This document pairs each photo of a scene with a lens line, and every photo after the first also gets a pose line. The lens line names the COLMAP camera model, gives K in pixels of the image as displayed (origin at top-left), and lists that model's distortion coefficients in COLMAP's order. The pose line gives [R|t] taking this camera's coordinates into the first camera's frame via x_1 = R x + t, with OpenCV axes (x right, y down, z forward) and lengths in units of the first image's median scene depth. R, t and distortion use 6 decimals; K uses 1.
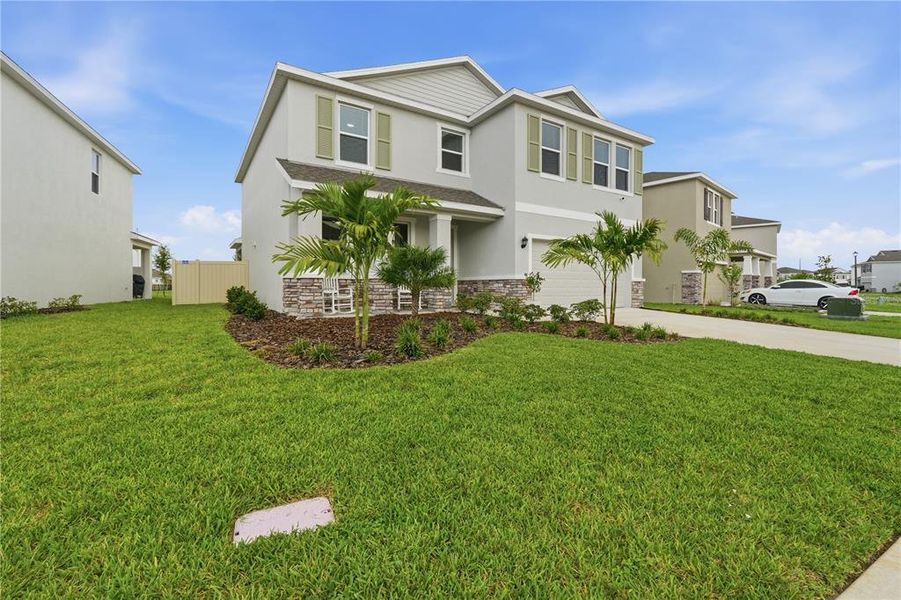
lens RADIAL K [[400.8, 0, 447.7], [0, 400.8, 294.5], [0, 0, 1]] dist [-0.003125, 0.000837]
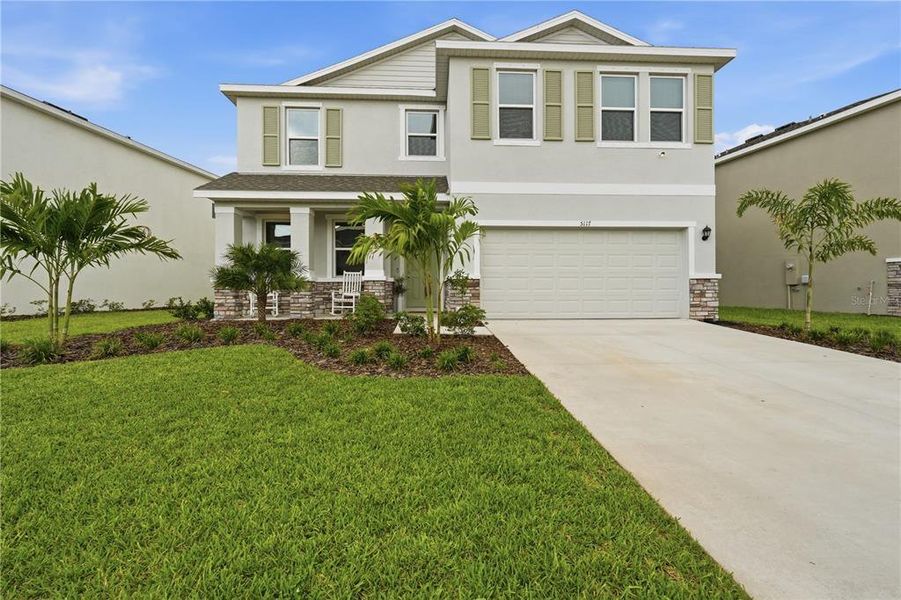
lens RADIAL K [[400.8, 0, 449.7], [0, 400.8, 293.3], [0, 0, 1]] dist [-0.003125, 0.000837]
pose [[0.873242, -0.005467, -0.487256, 0.533572], [-0.002442, 0.999875, -0.015593, 0.002597], [0.487281, 0.014806, 0.873120, 0.298963]]
